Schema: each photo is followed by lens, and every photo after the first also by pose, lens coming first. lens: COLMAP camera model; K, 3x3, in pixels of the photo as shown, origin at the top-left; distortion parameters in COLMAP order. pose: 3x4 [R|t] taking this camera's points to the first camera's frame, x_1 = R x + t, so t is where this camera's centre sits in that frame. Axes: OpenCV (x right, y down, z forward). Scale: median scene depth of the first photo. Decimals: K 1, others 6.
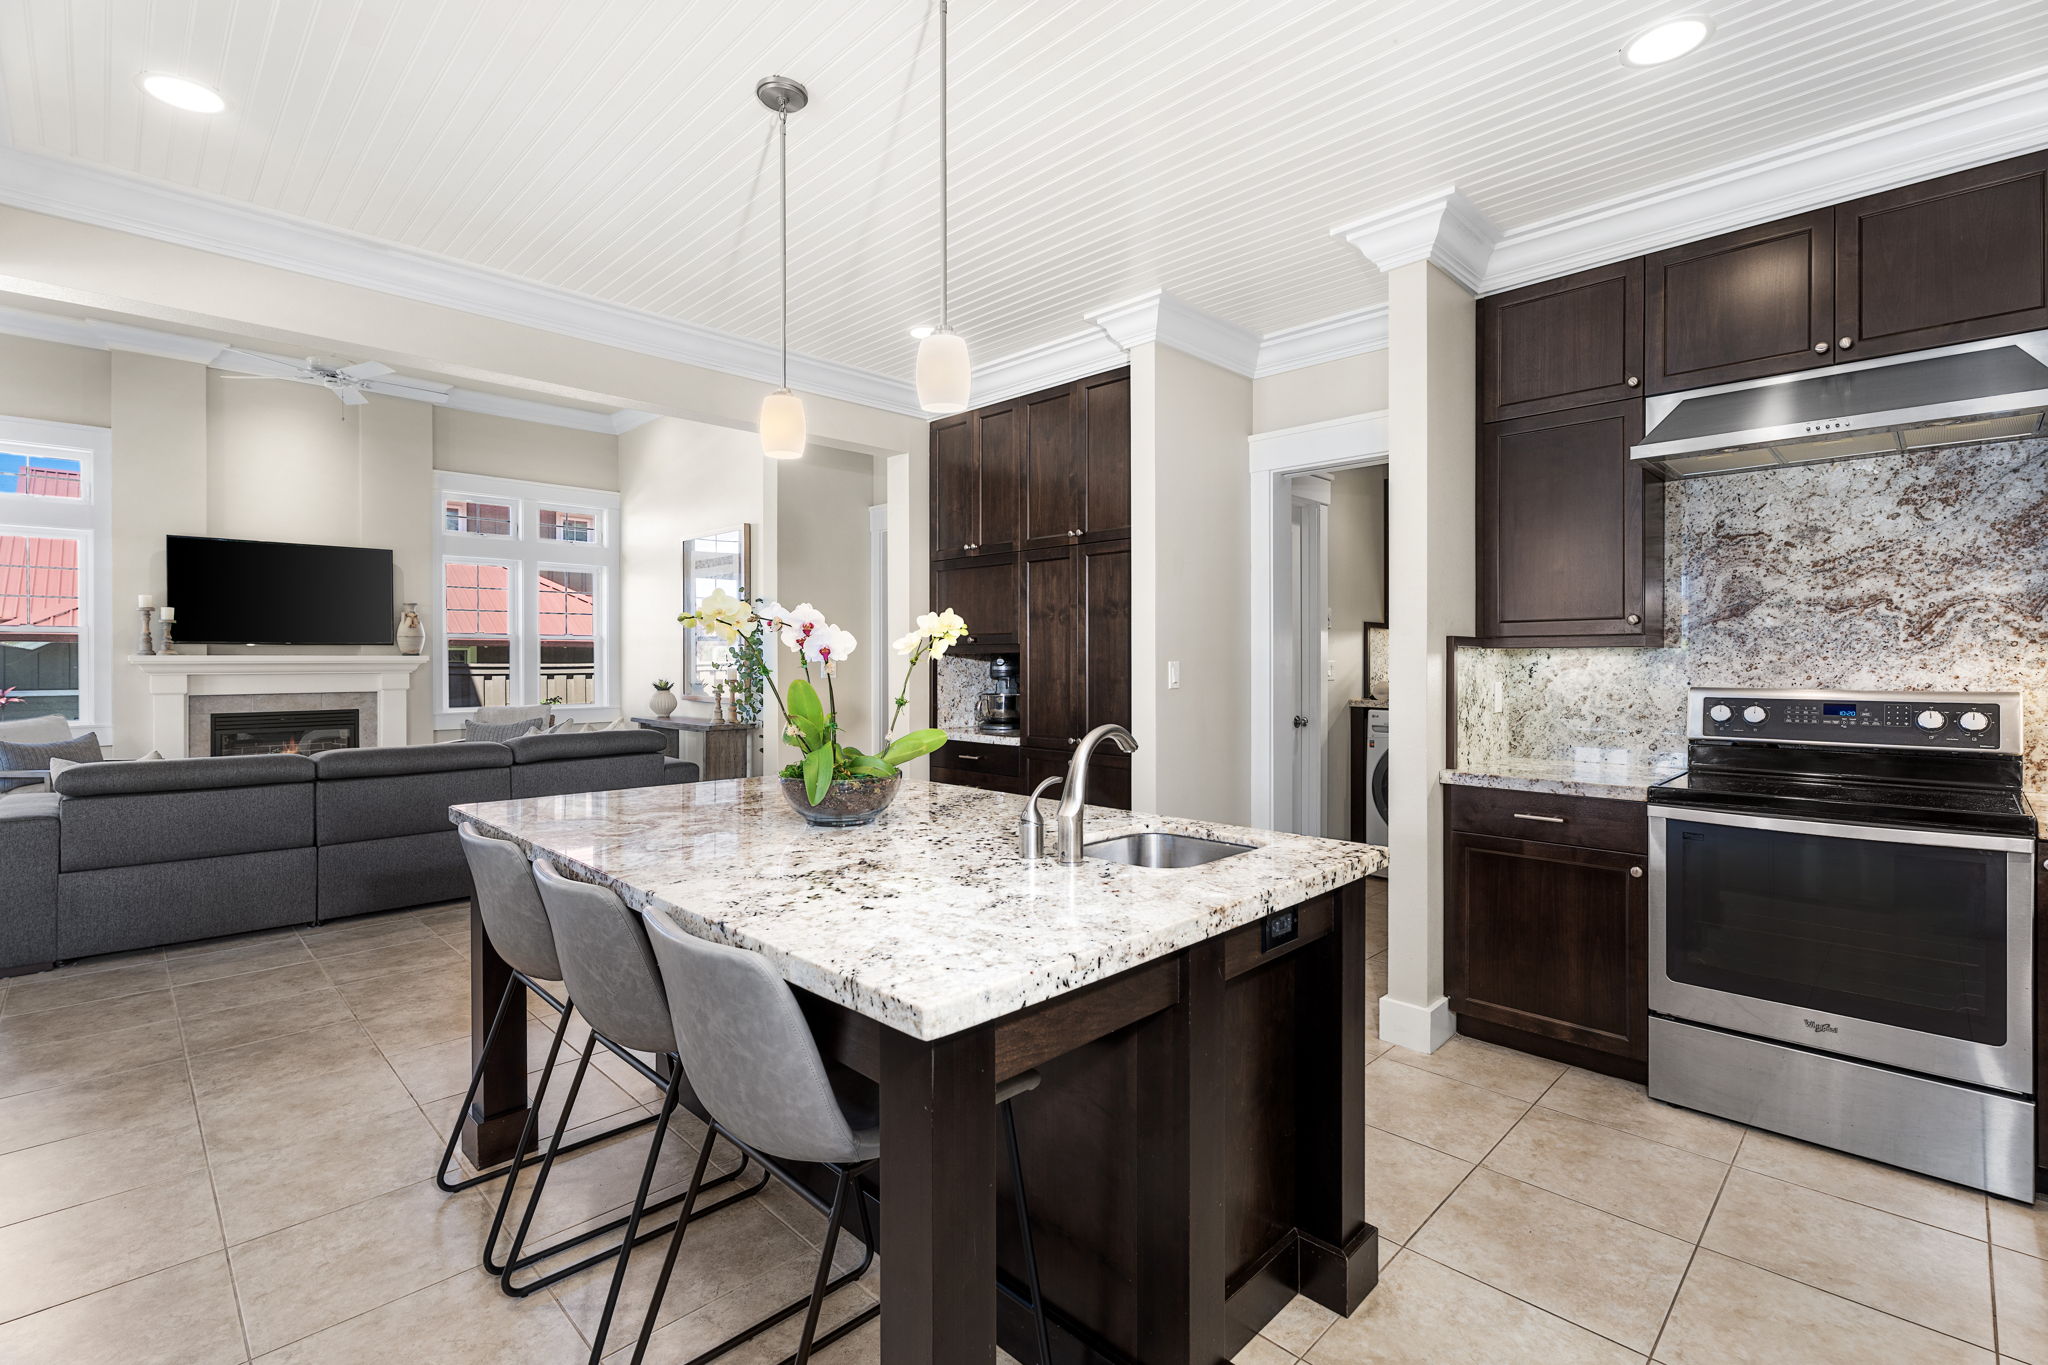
lens RADIAL K [[919.9, 0, 1023.3], [0, 919.9, 664.8], [0, 0, 1]] dist [0.001985, 0.000192]
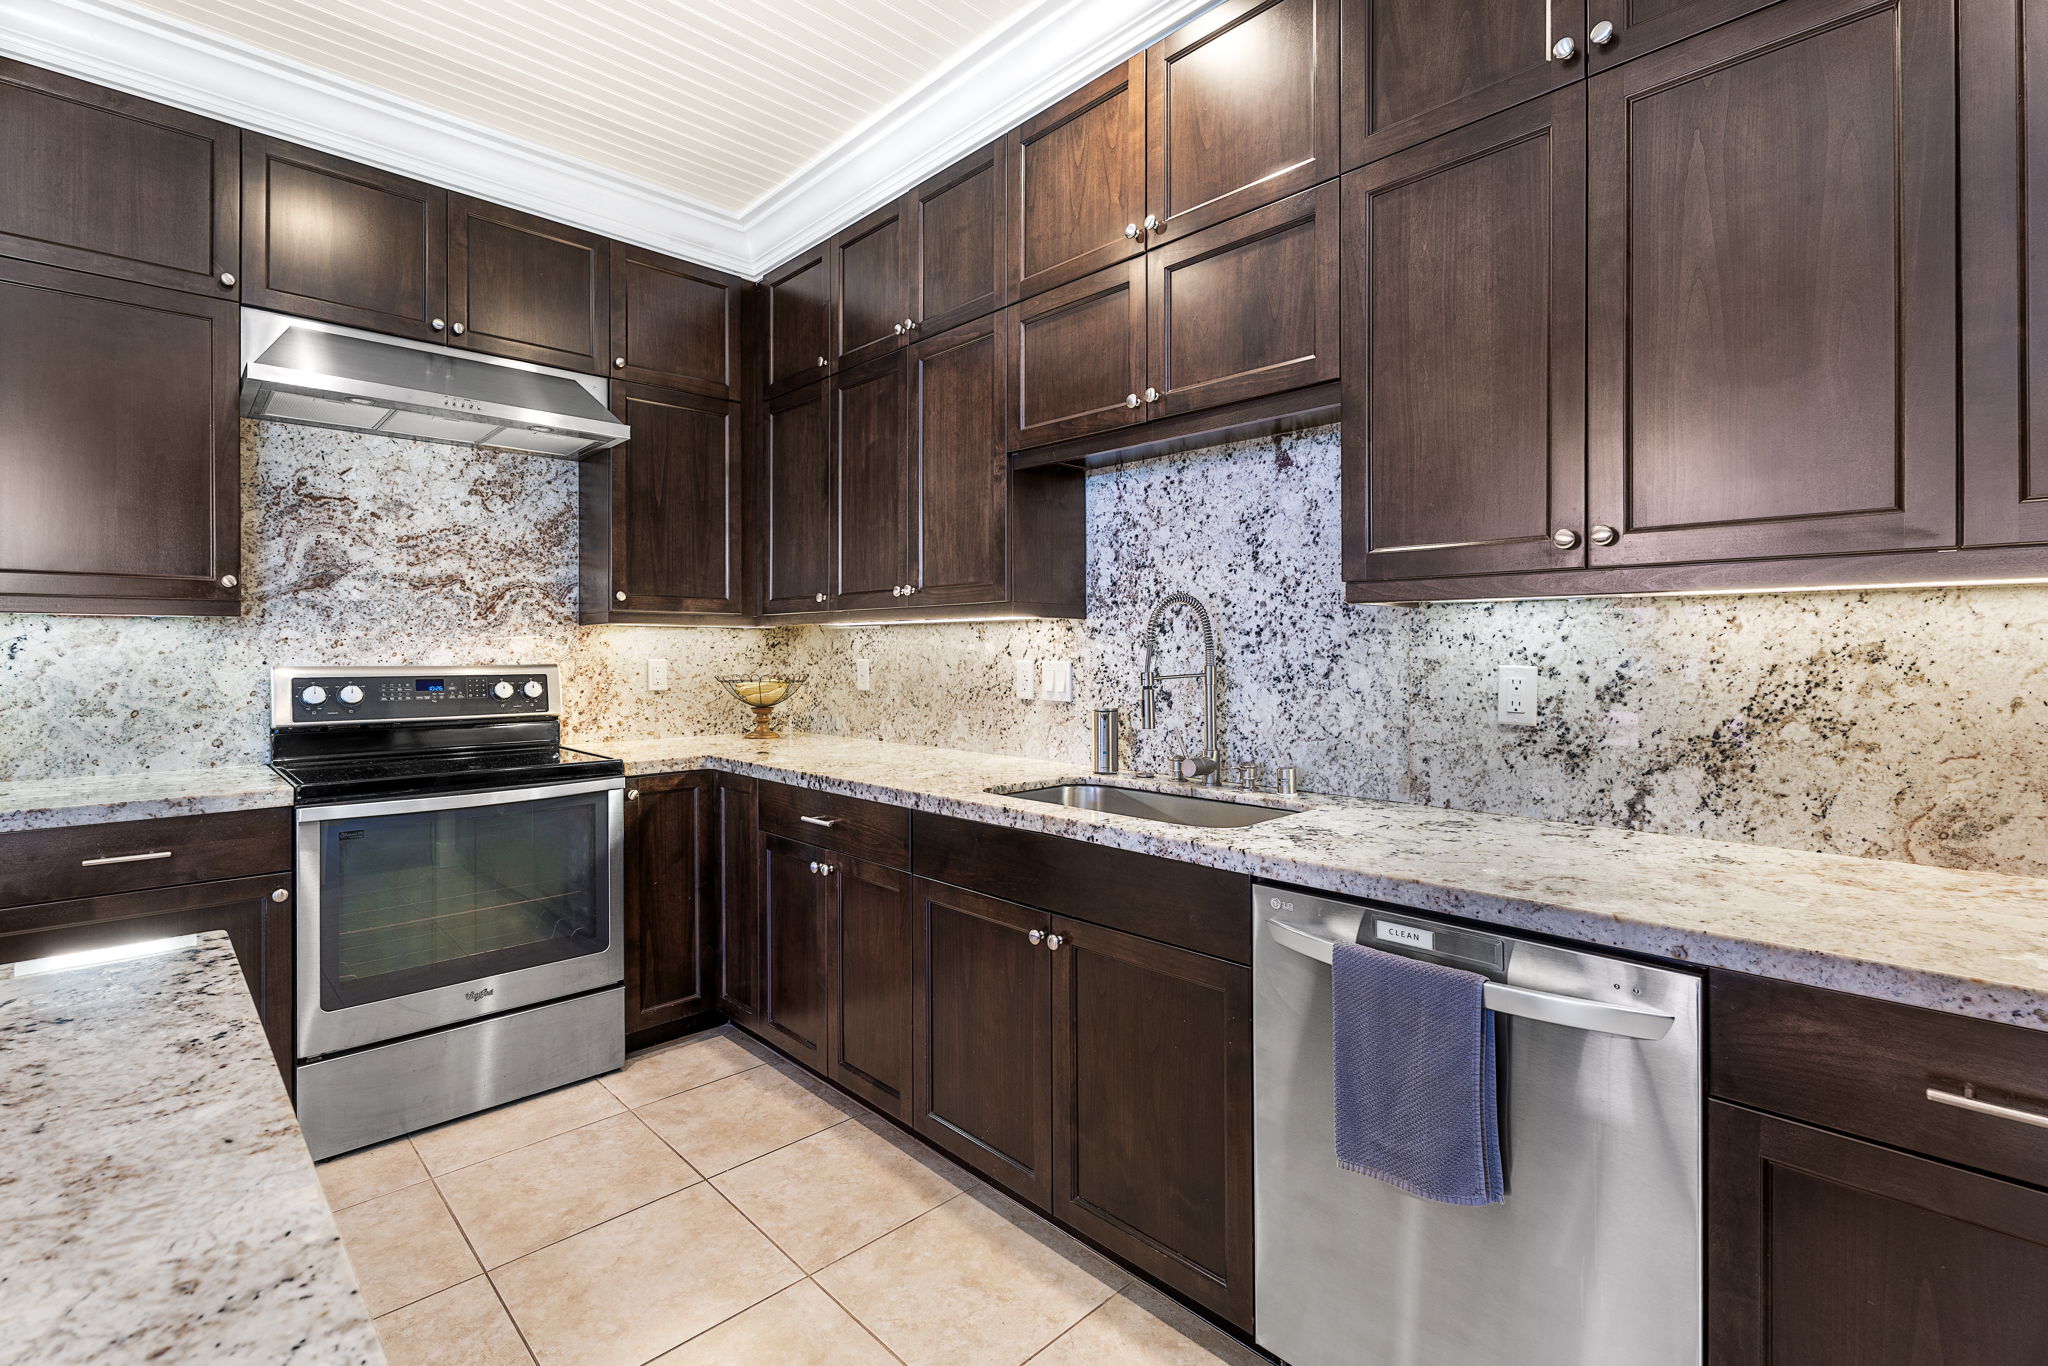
lens RADIAL K [[927.5, 0, 1016.7], [0, 927.5, 651.2], [0, 0, 1]] dist [0.001927, 0.000214]
pose [[0.019293, 0.002690, 0.999810, -0.123785], [0.005782, 0.999979, -0.002802, 0.017627], [-0.999797, 0.005835, 0.019277, 0.326017]]
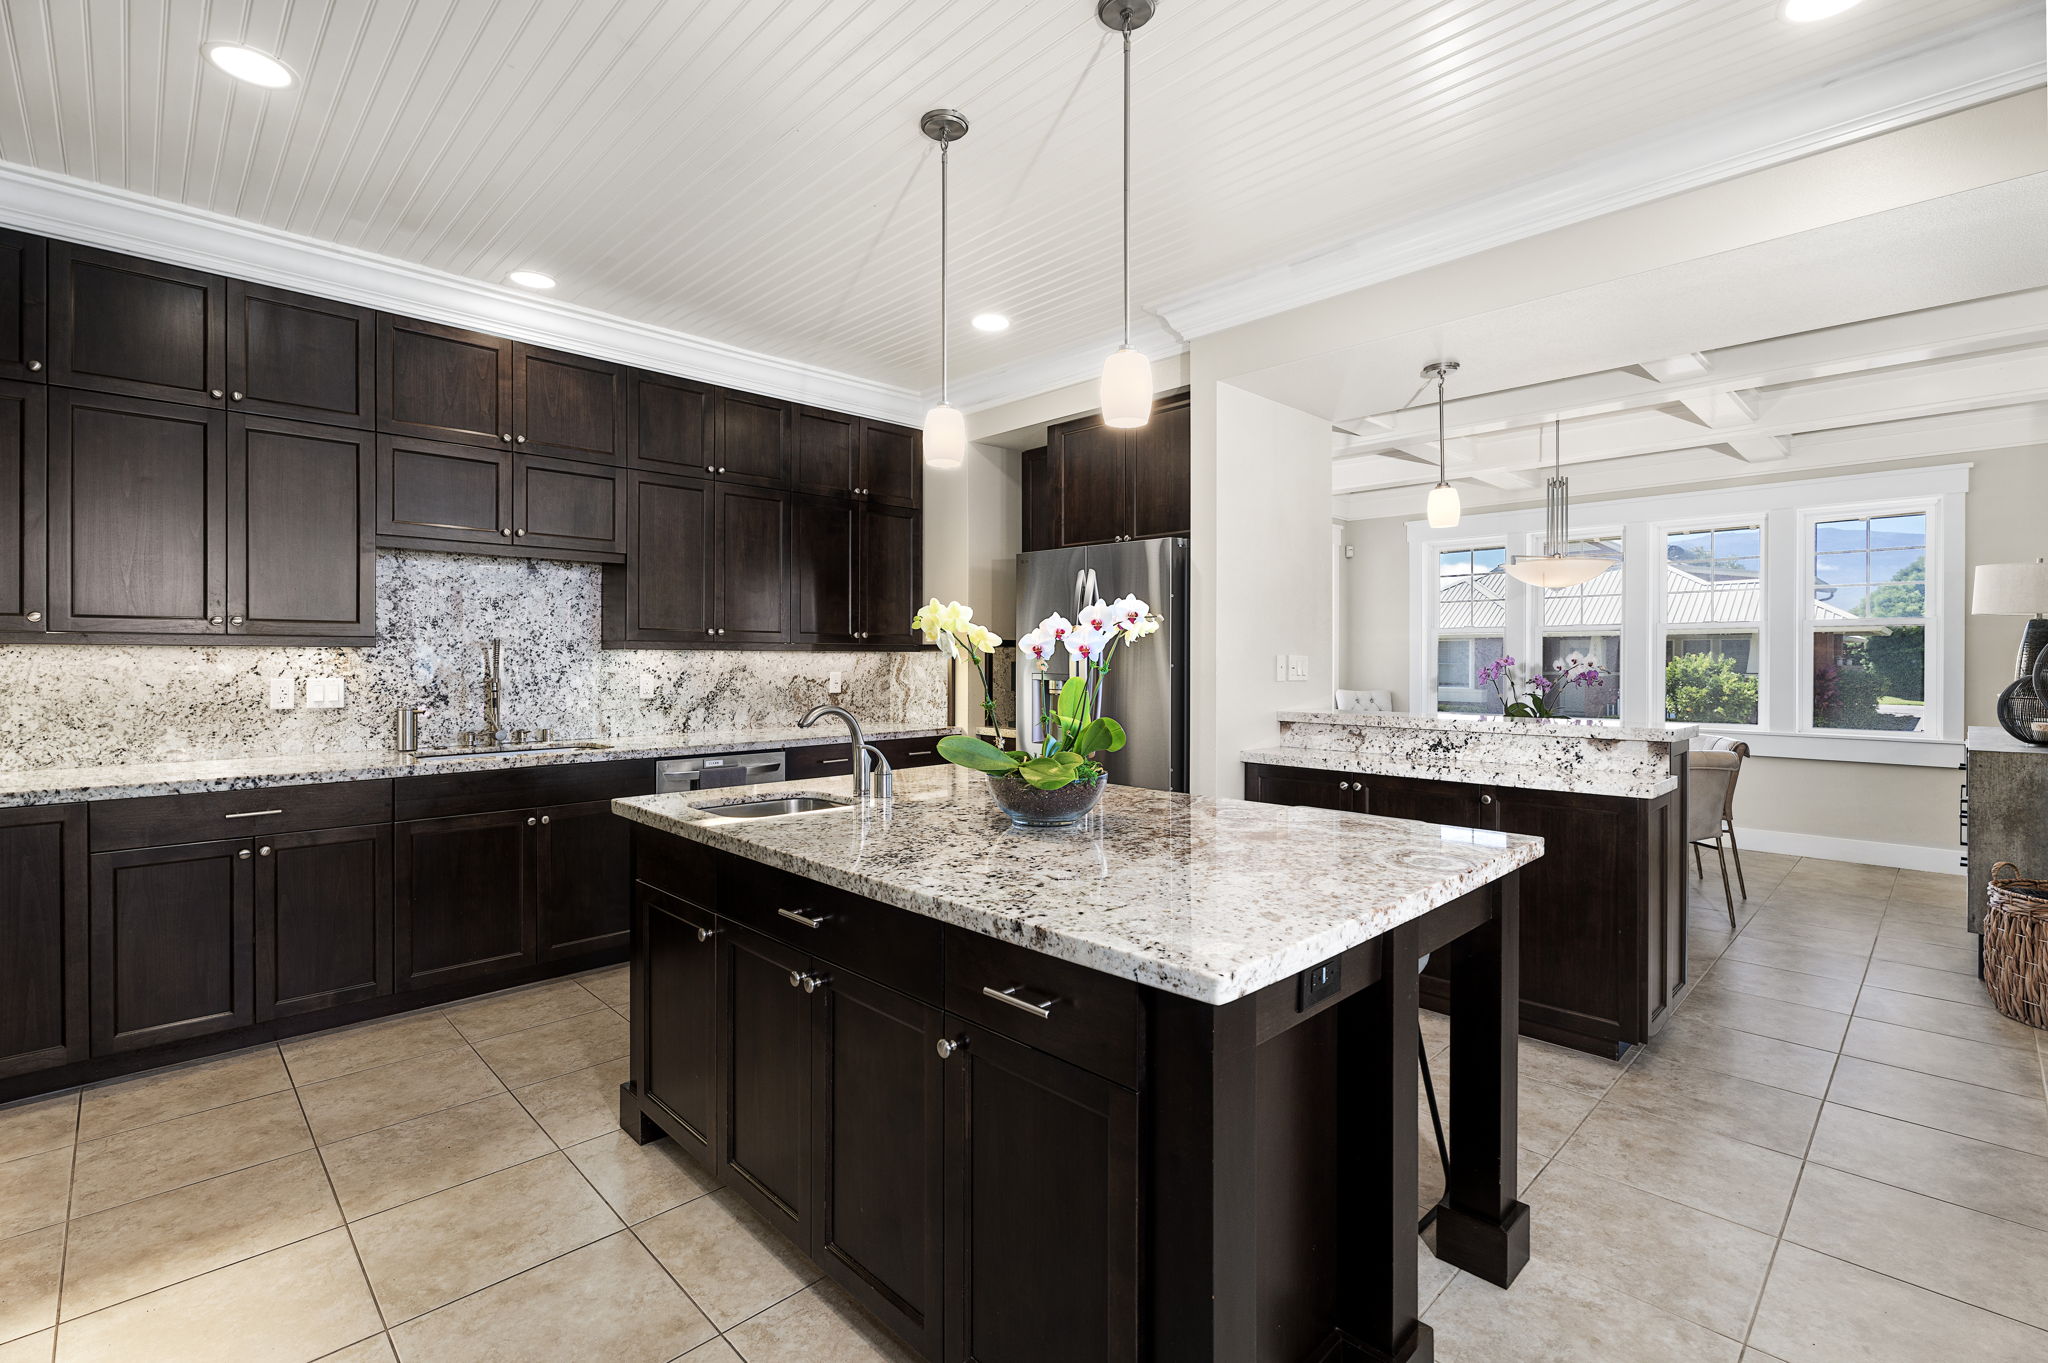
lens RADIAL K [[919.9, 0, 1023.3], [0, 919.9, 663.8], [0, 0, 1]] dist [0.001985, 0.000192]
pose [[-0.999942, 0.003200, 0.010278, -0.140292], [0.003298, 0.999949, 0.009502, -0.003048], [-0.010247, 0.009535, -0.999902, 1.530327]]
